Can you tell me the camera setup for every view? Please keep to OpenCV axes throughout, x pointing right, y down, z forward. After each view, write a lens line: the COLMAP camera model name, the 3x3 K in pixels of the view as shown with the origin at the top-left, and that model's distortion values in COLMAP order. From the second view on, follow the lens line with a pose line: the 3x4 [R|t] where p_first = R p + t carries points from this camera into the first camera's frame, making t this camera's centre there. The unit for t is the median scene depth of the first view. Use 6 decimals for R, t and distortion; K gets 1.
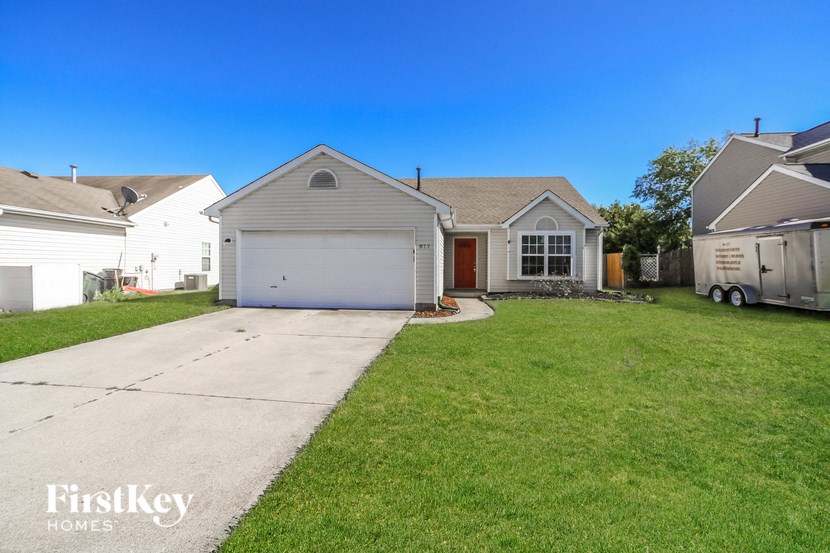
lens RADIAL K [[402.9, 0, 414.3], [0, 402.9, 272.6], [0, 0, 1]] dist [-0.027949, 0.000247]
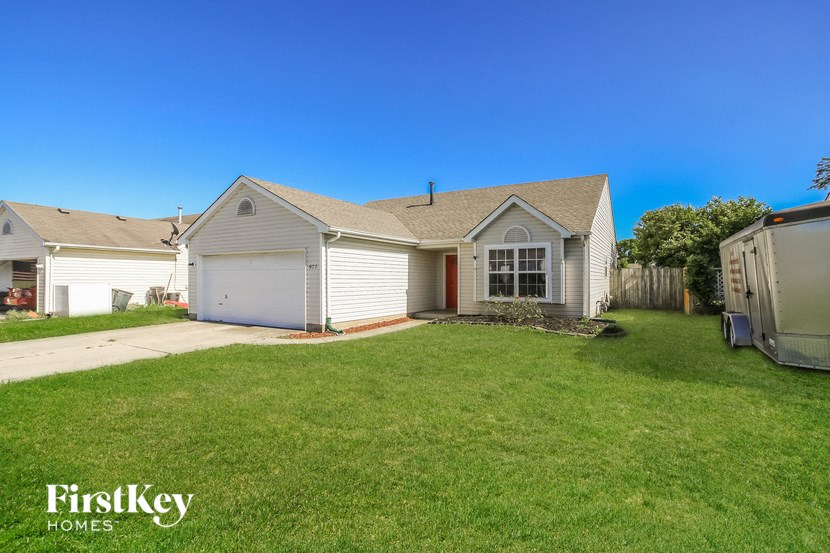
lens RADIAL K [[405.5, 0, 415.7], [0, 405.5, 276.8], [0, 0, 1]] dist [-0.026173, -0.000723]
pose [[0.909668, -0.007173, -0.415275, 0.490901], [-0.004028, 0.999651, -0.026090, -0.011077], [0.415317, 0.025406, 0.909322, 0.144791]]
